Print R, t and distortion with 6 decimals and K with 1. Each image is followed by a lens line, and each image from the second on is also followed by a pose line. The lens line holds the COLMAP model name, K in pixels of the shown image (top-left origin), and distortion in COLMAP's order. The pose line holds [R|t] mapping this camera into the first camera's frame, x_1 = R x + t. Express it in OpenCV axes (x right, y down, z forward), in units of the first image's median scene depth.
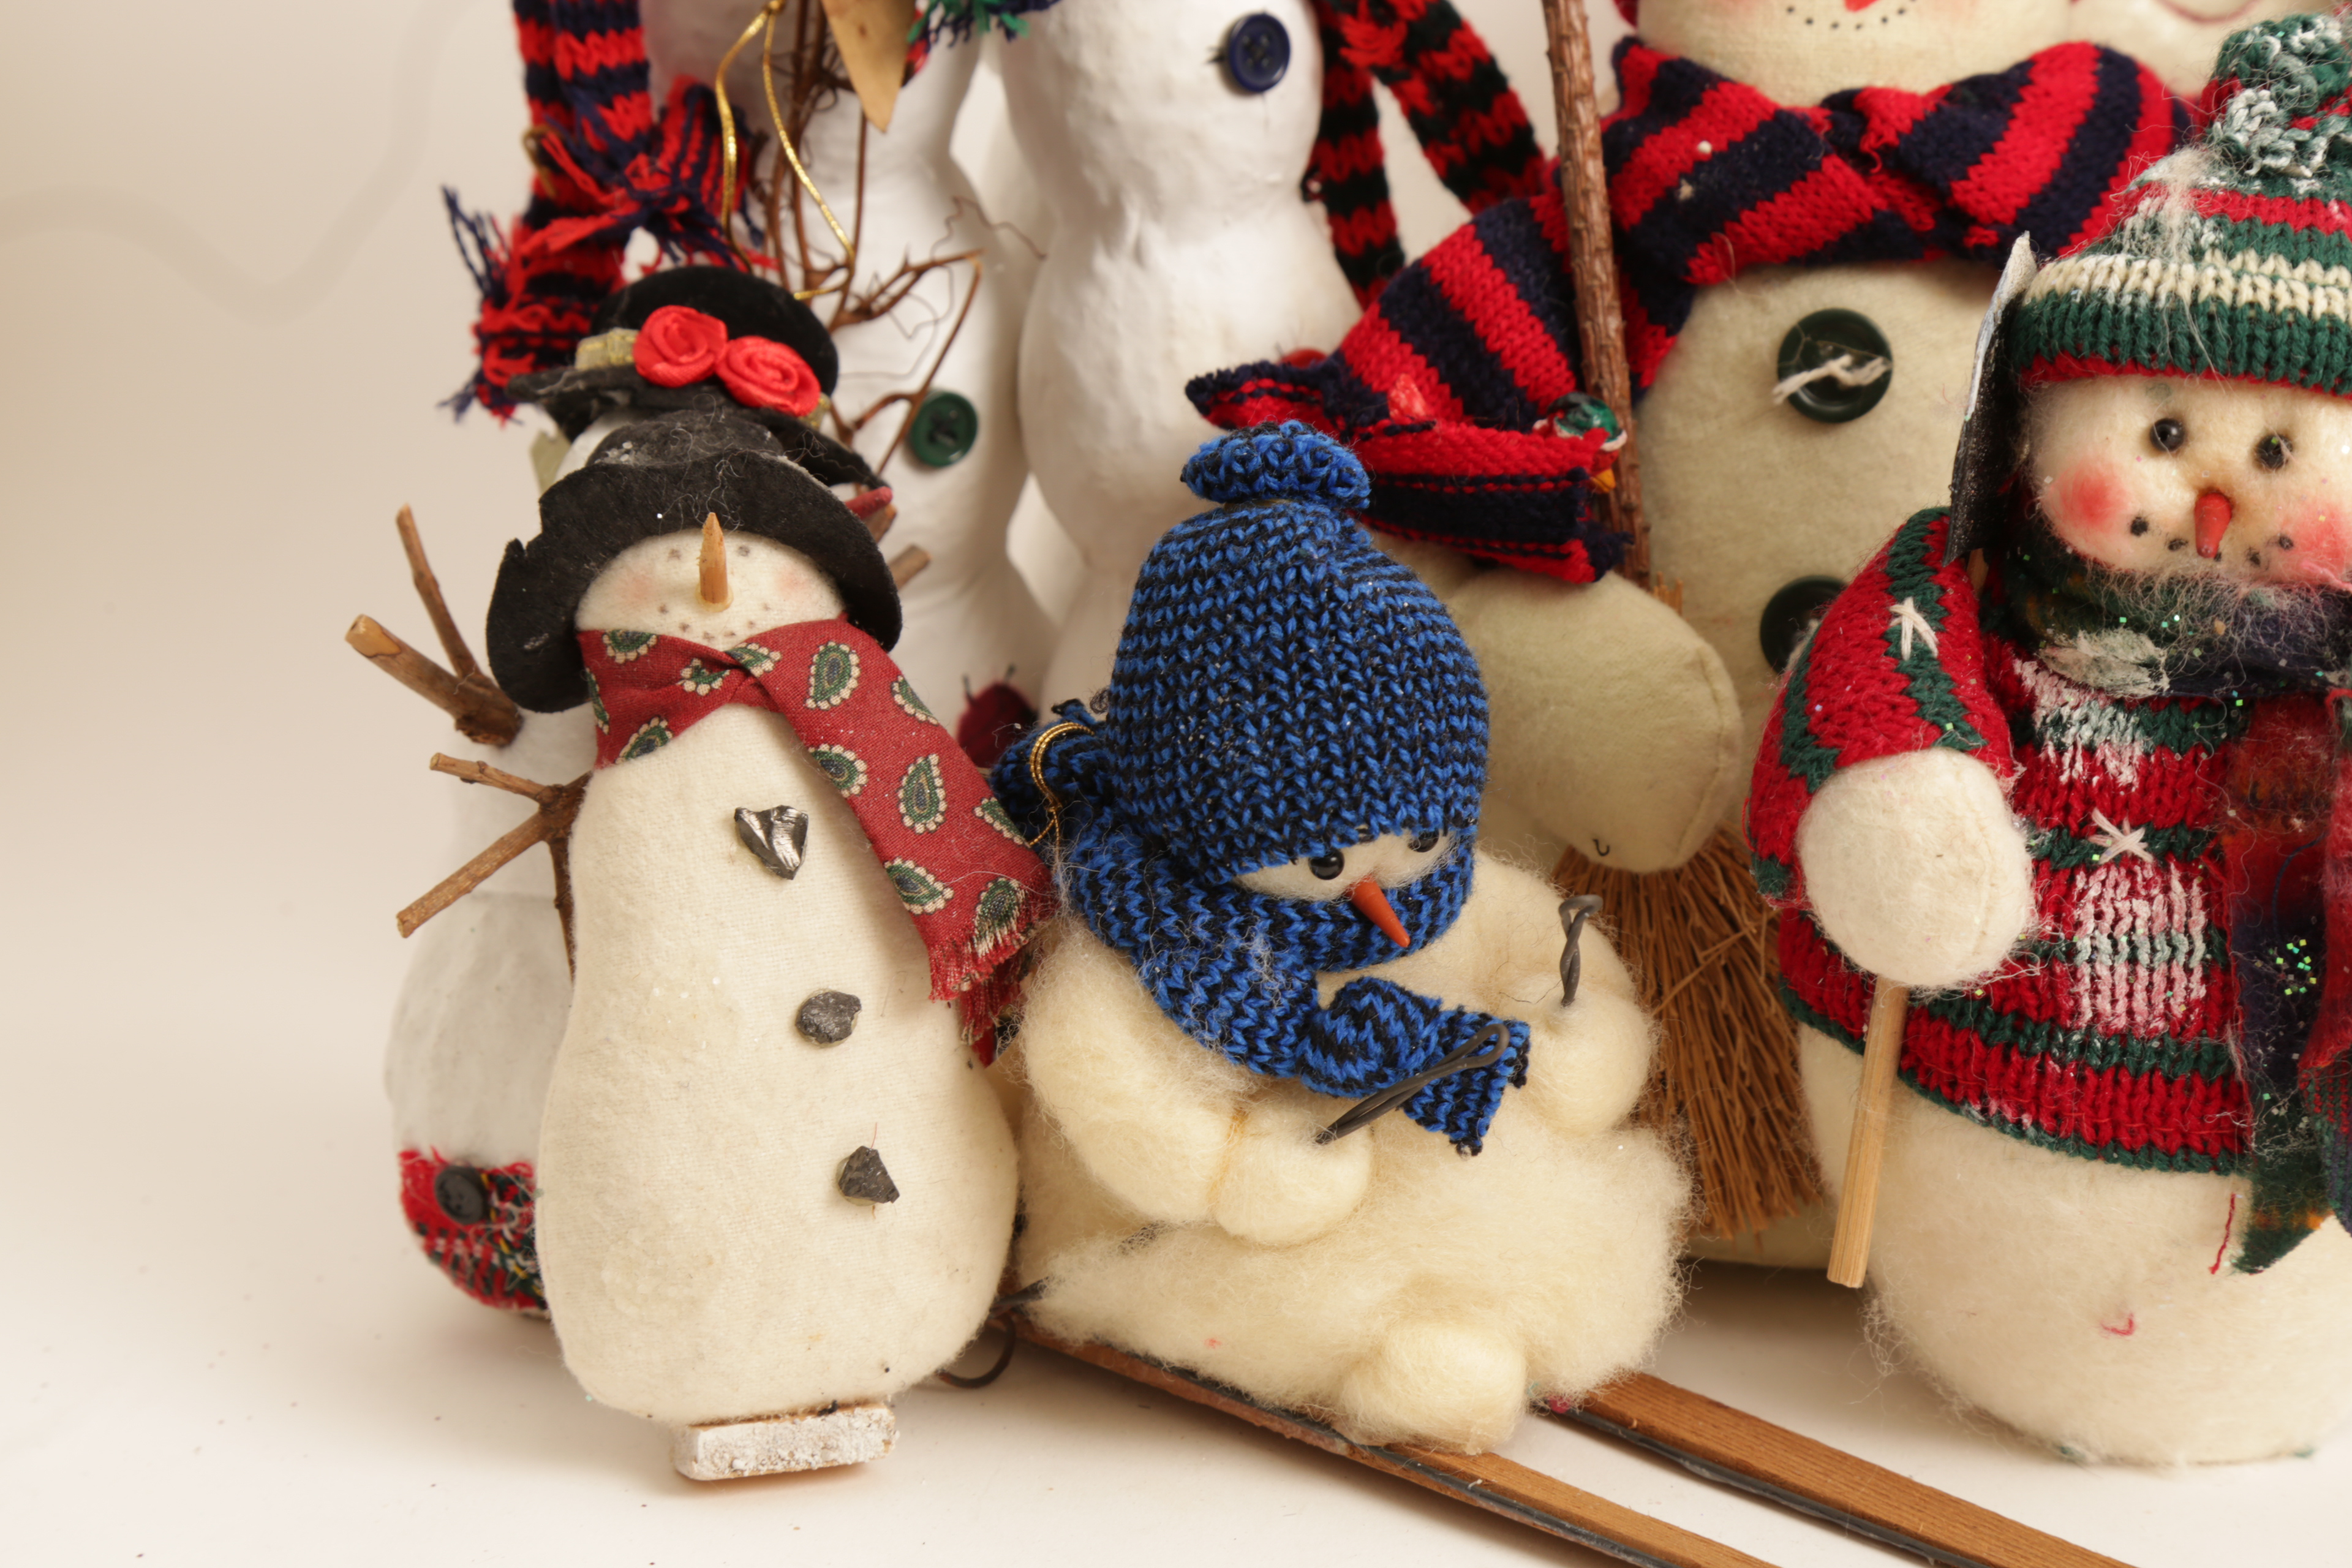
lens RADIAL K [[6219.2, 0, 1173.8], [0, 6219.2, 749.2], [0, 0, 1]] dist [0.386295, 0.850366]
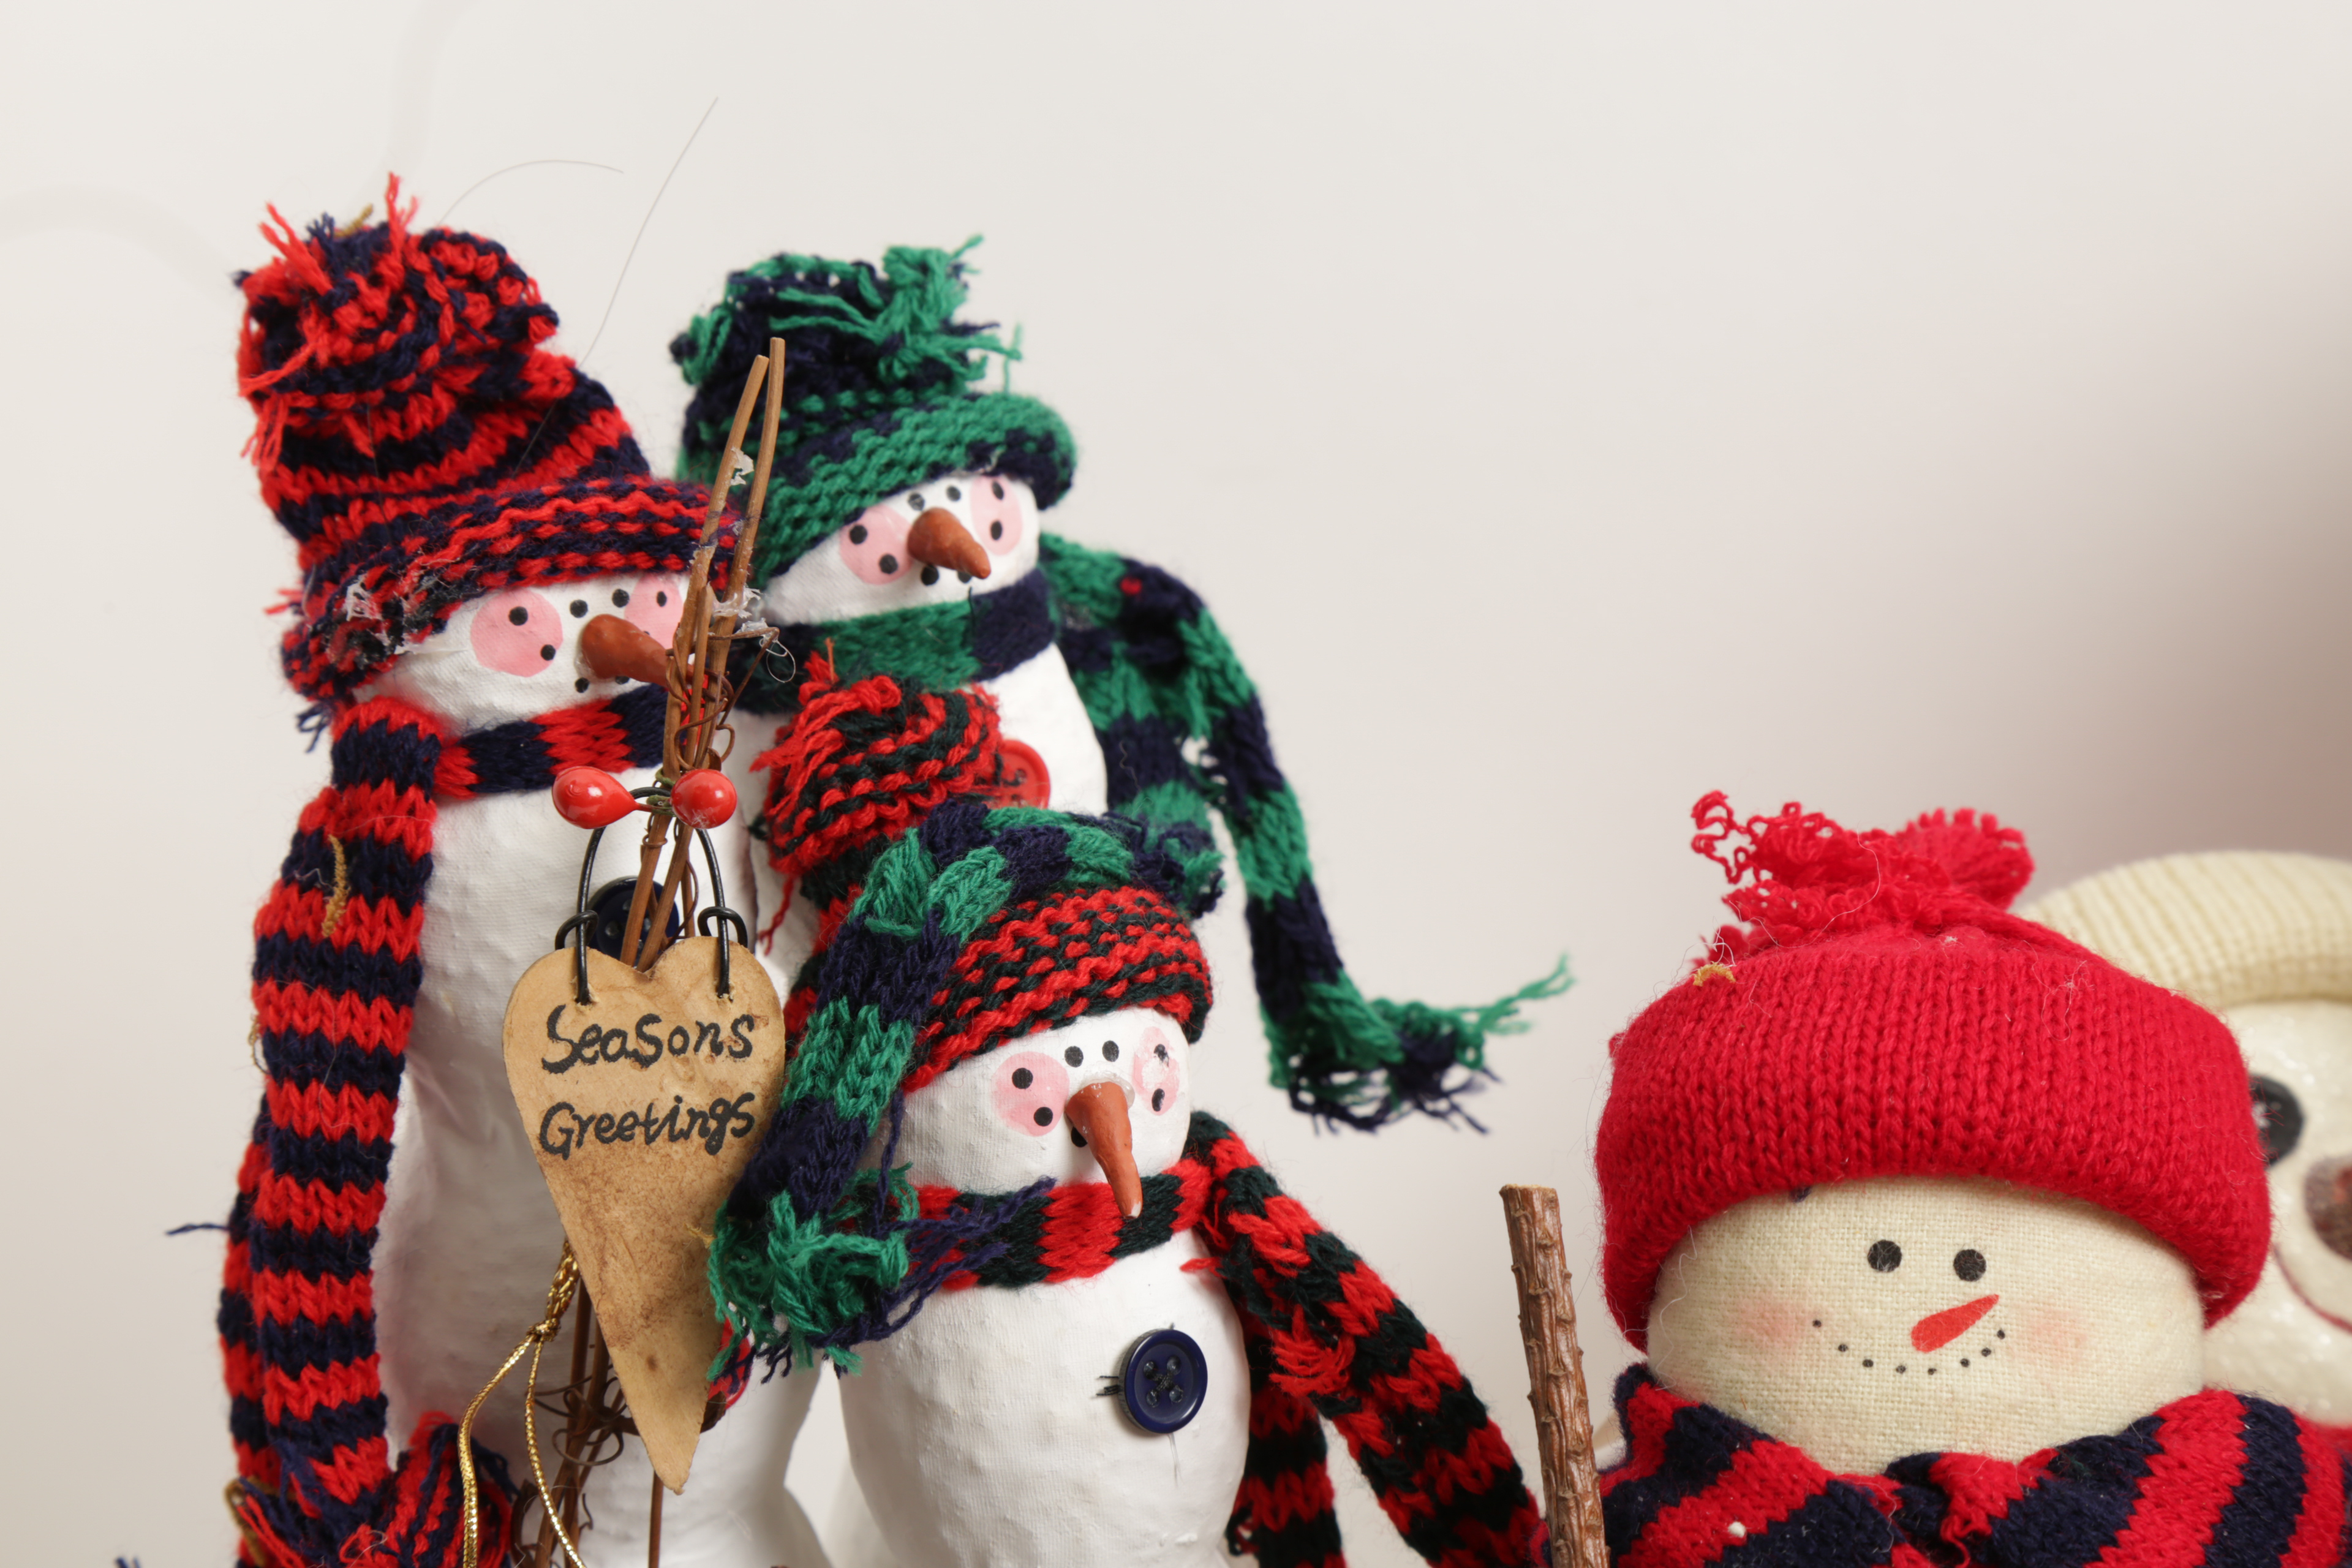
lens RADIAL K [[6388.0, 0, 1176.0], [0, 6388.0, 784.0], [0, 0, 1]] dist [0.489221, -0.306300]
pose [[0.999977, -0.000958, -0.006648, 0.020570], [-0.000108, 0.987360, -0.158496, -0.058464], [0.006715, 0.158493, 0.987337, 0.196612]]
